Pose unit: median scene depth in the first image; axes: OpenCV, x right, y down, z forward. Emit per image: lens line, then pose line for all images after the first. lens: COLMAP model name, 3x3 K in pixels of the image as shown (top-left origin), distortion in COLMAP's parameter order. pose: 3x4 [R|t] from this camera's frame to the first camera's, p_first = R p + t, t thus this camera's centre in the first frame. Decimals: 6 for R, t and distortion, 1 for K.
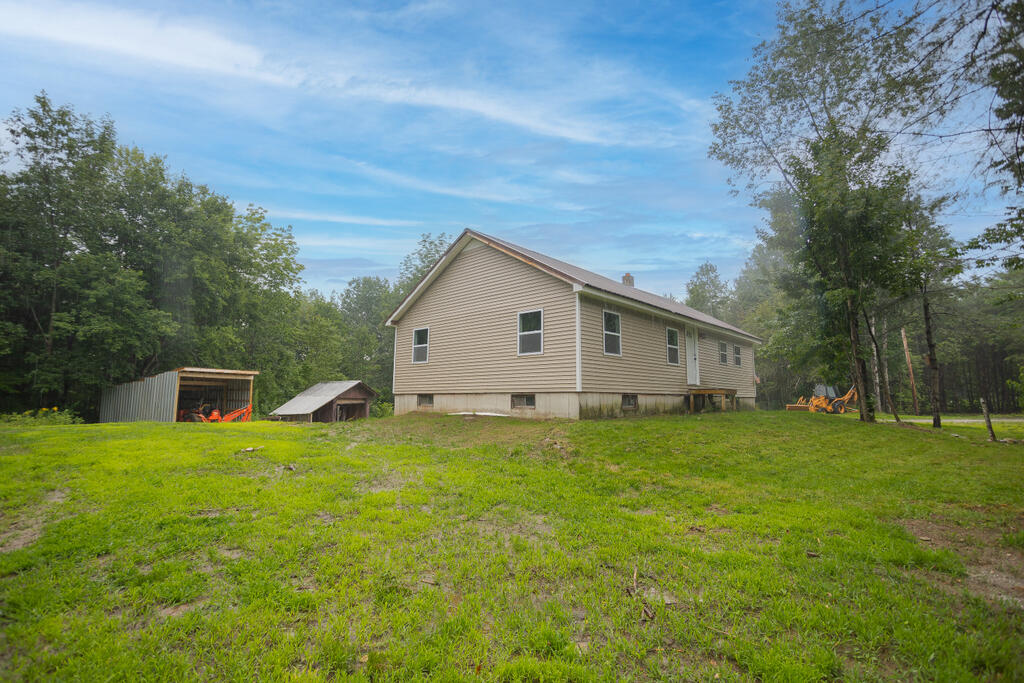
lens RADIAL K [[504.9, 0, 512.0], [0, 504.9, 341.5], [0, 0, 1]] dist [-0.056522, 0.037725]
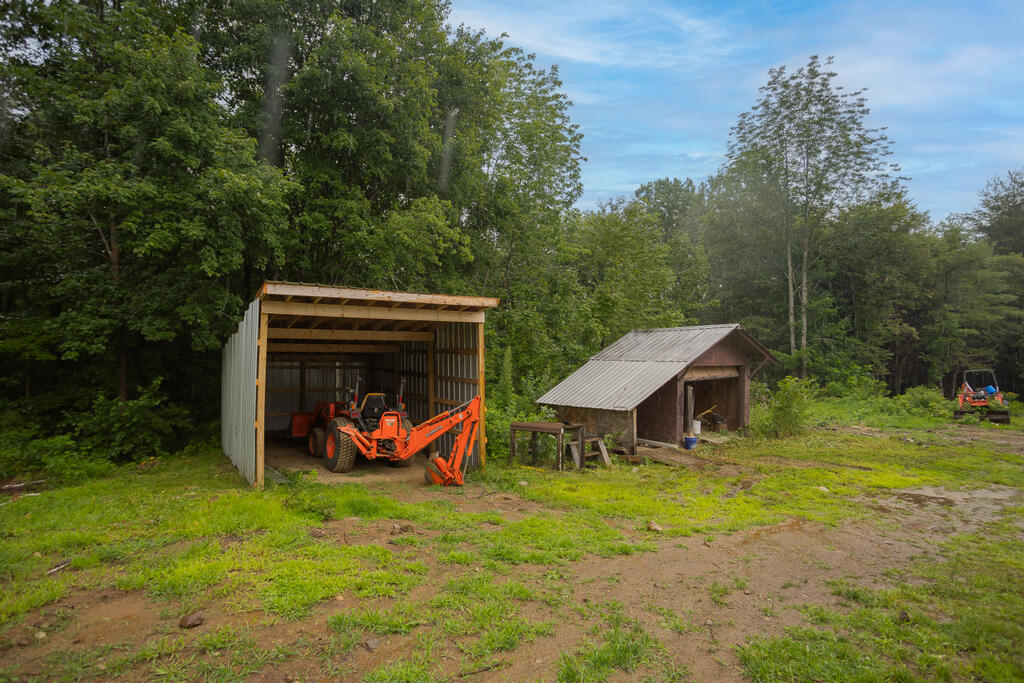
lens RADIAL K [[504.9, 0, 512.0], [0, 504.9, 341.5], [0, 0, 1]] dist [-0.056522, 0.037725]
pose [[0.872127, -0.007343, -0.489225, -0.275601], [0.054032, 0.995217, 0.081383, 0.051503], [0.486287, -0.097410, 0.868352, 0.585302]]
